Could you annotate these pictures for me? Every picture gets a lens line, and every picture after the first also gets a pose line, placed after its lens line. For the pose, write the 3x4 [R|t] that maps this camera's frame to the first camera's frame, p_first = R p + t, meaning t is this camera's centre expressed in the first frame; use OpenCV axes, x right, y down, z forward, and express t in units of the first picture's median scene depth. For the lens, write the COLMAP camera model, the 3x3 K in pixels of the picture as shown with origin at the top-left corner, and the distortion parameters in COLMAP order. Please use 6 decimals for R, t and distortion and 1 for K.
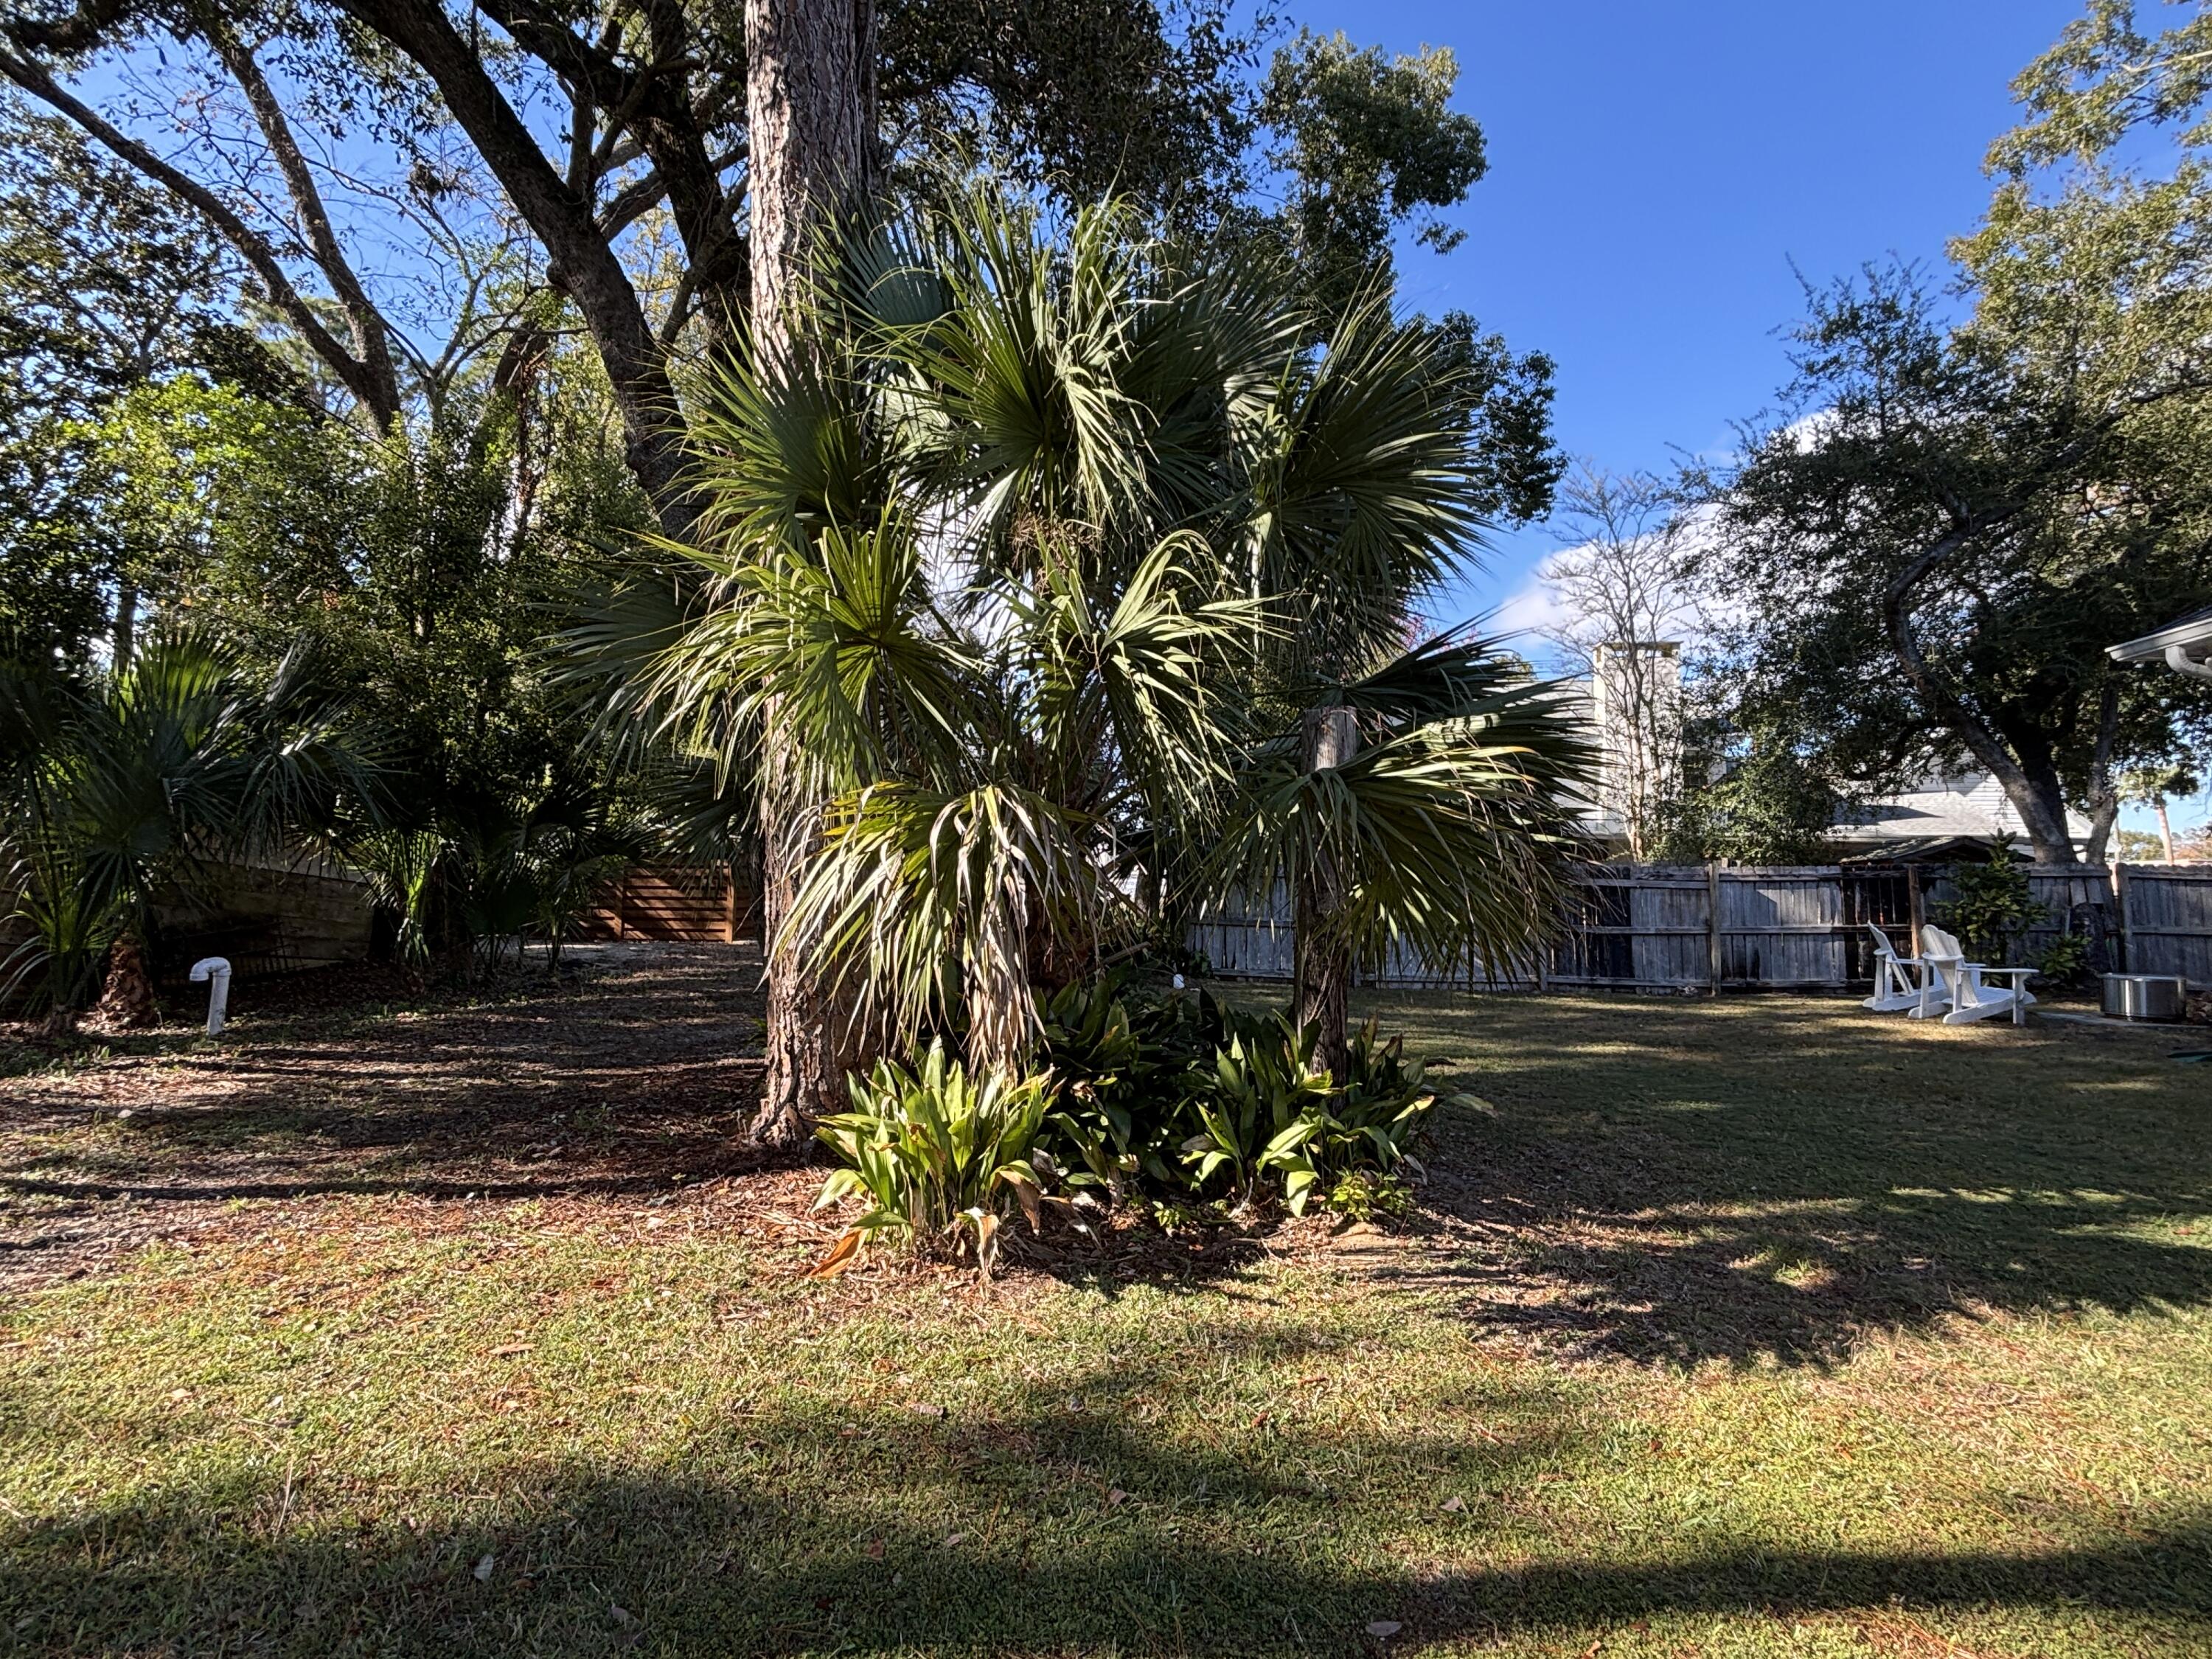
lens RADIAL K [[1115.8, 0, 1102.2], [0, 1115.8, 831.6], [0, 0, 1]] dist [-0.011430, 0.005725]
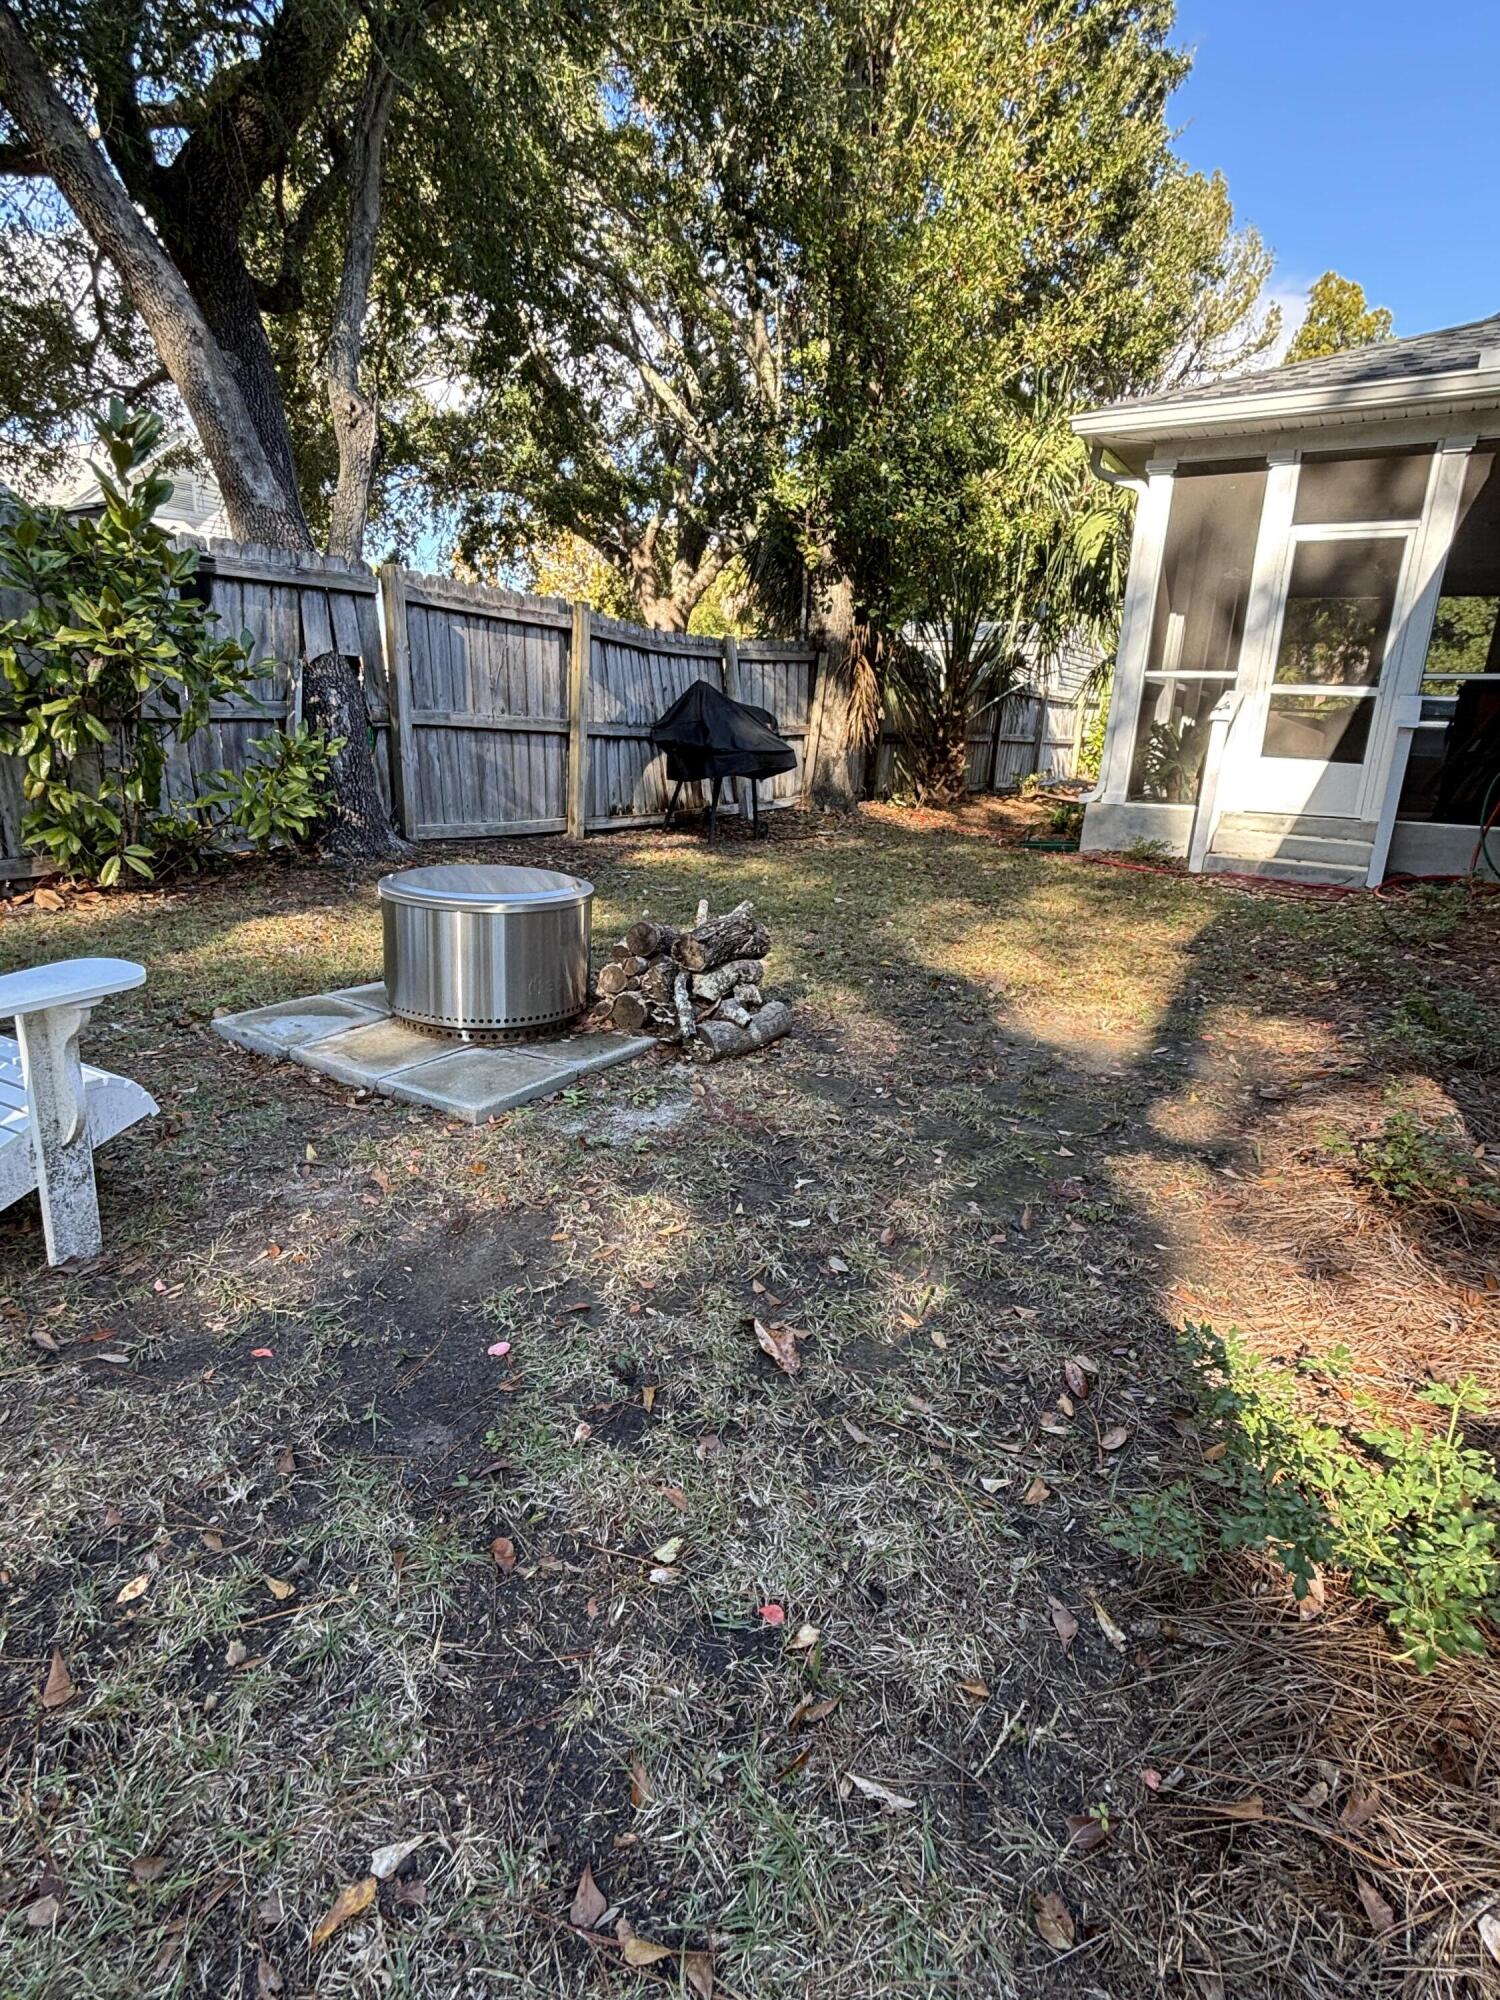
lens RADIAL K [[1008.8, 0, 746.1], [0, 1008.8, 998.5], [0, 0, 1]] dist [-0.011430, 0.005725]
pose [[0.447522, -0.231057, 0.863908, 0.600773], [-0.104508, 0.945913, 0.307127, 0.055082], [-0.888145, -0.227731, 0.399170, 0.682735]]
